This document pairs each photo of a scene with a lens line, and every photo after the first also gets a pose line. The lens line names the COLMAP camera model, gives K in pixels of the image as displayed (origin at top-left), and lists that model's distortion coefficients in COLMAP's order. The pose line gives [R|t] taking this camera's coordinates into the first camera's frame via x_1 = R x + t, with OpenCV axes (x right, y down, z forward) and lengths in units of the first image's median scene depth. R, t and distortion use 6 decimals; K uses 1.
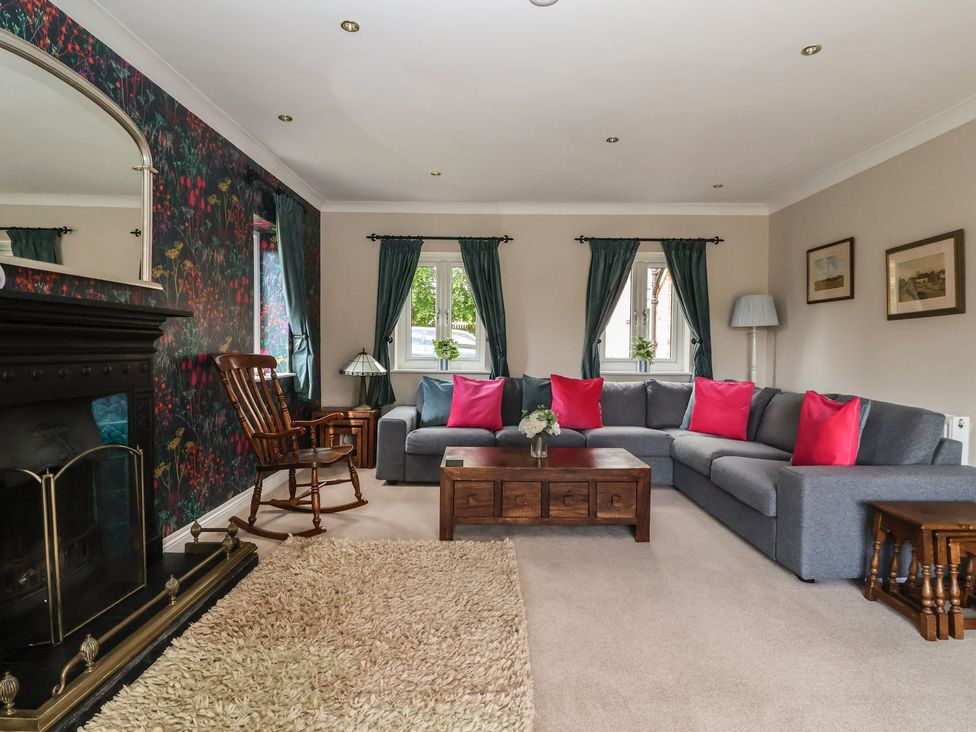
lens RADIAL K [[512.4, 0, 481.4], [0, 512.4, 365.0], [0, 0, 1]] dist [-0.004252, -0.005672]
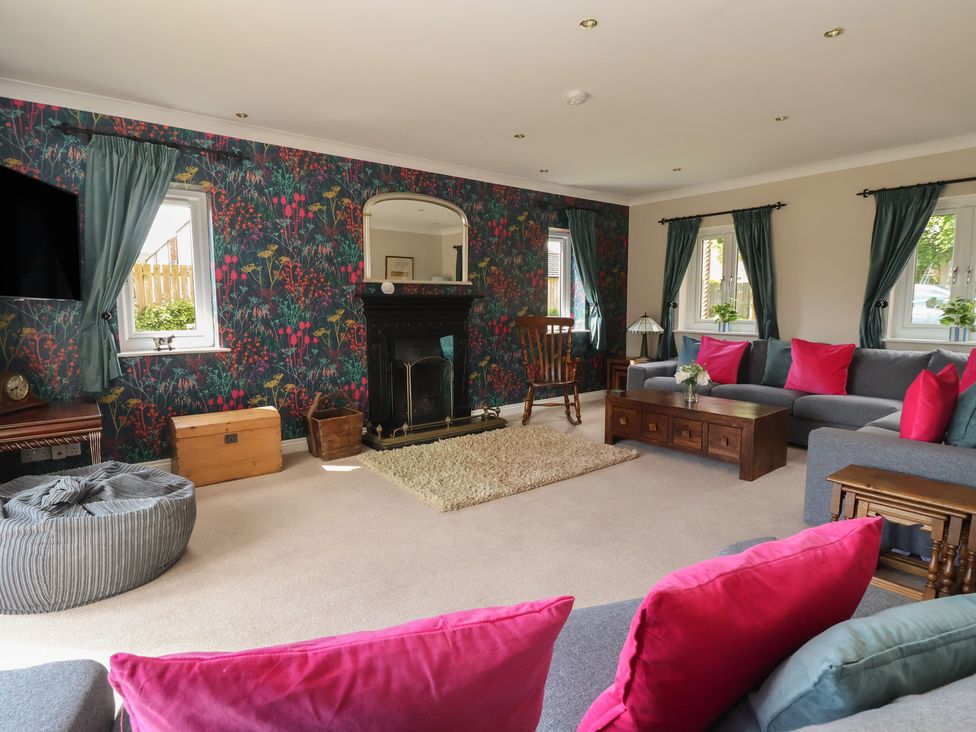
lens RADIAL K [[512.4, 0, 483.4], [0, 512.4, 364.5], [0, 0, 1]] dist [-0.004252, -0.005672]
pose [[0.626874, 0.079551, -0.775049, 0.610385], [-0.019054, 0.996042, 0.086823, -0.007213], [0.778888, -0.039659, 0.625908, -0.144206]]
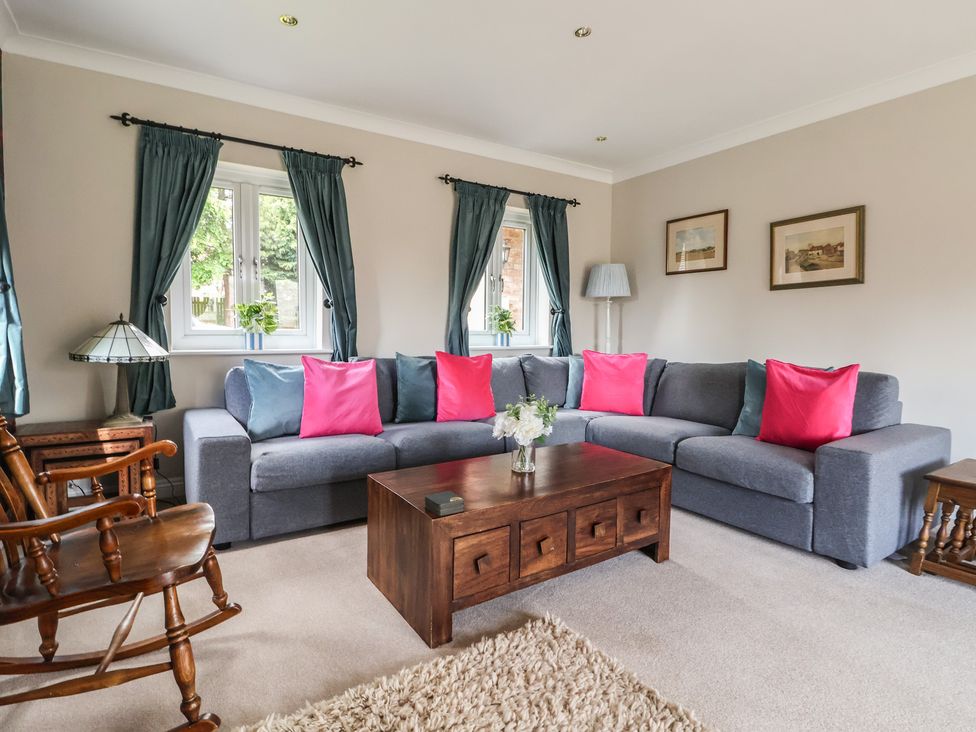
lens RADIAL K [[512.4, 0, 482.3], [0, 512.4, 362.3], [0, 0, 1]] dist [-0.004252, -0.005672]
pose [[0.838381, -0.037995, 0.543759, -0.240303], [0.018610, 0.998981, 0.041110, 0.005172], [-0.544767, -0.024346, 0.838234, 0.371505]]
